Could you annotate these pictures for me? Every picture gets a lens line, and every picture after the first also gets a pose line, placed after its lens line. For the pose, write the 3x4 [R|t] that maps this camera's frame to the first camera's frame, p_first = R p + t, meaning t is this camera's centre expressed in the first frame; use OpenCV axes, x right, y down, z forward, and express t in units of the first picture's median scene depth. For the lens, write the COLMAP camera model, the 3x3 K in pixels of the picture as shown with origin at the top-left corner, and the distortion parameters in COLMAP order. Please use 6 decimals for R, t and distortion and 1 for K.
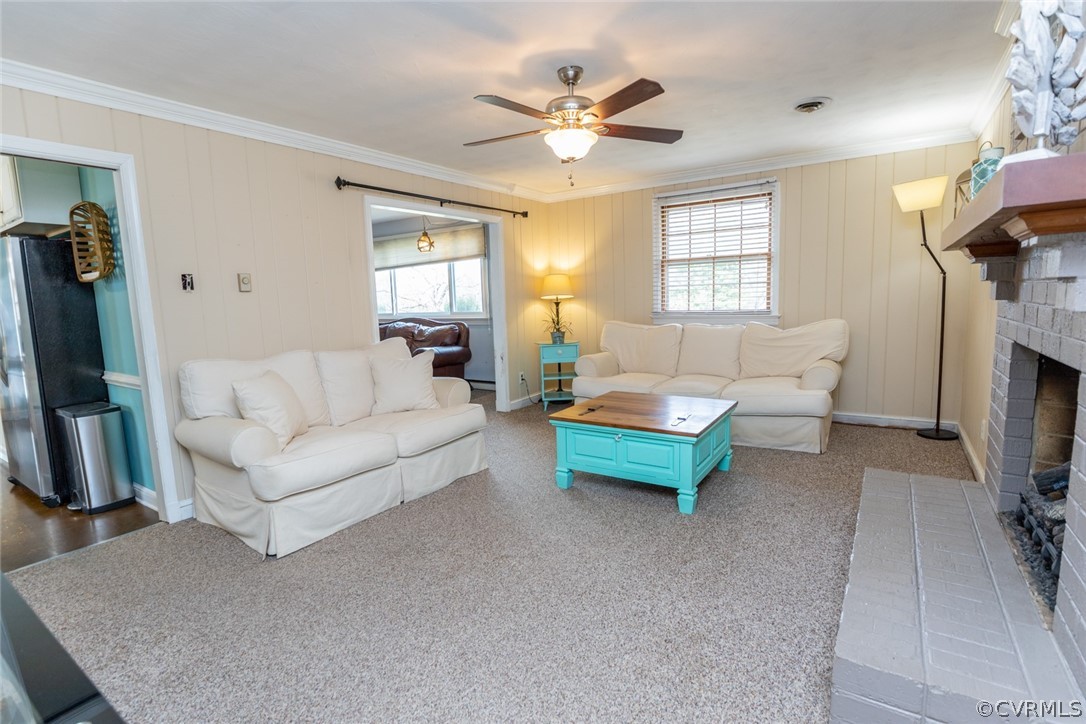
lens RADIAL K [[523.3, 0, 541.2], [0, 523.3, 364.8], [0, 0, 1]] dist [-0.030214, 0.004787]
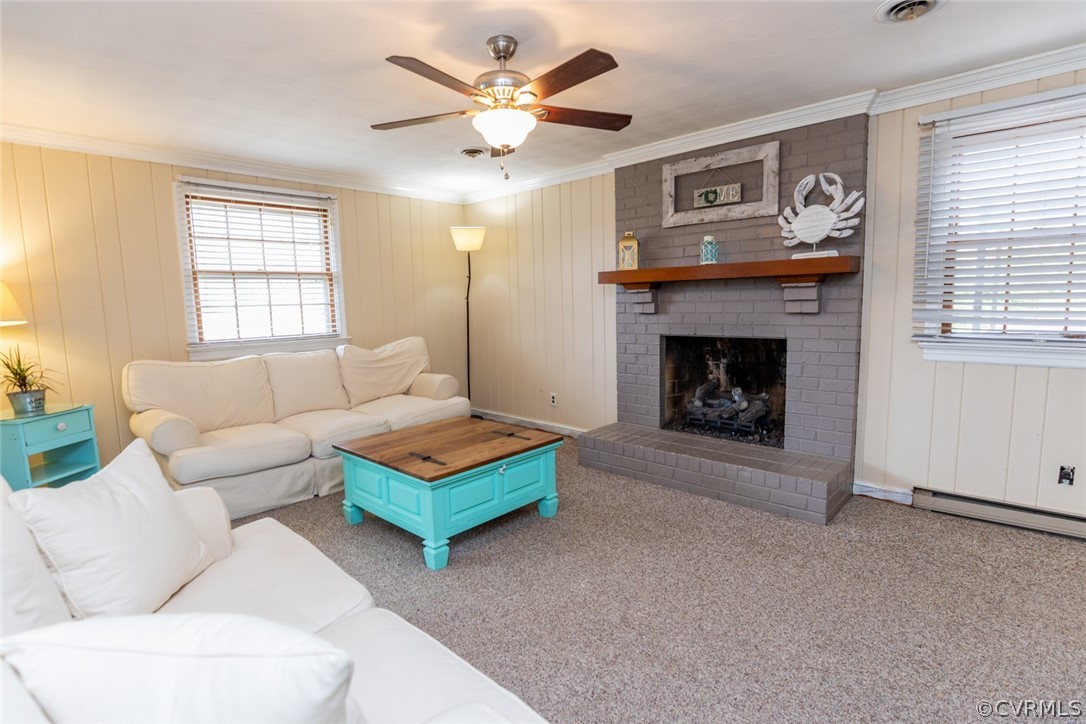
lens RADIAL K [[523.3, 0, 544.4], [0, 523.3, 368.2], [0, 0, 1]] dist [-0.030214, 0.004787]
pose [[0.156804, -0.095242, 0.983027, -0.436732], [0.145981, 0.986641, 0.072307, -0.053804], [-0.976781, 0.132166, 0.168613, 0.469683]]
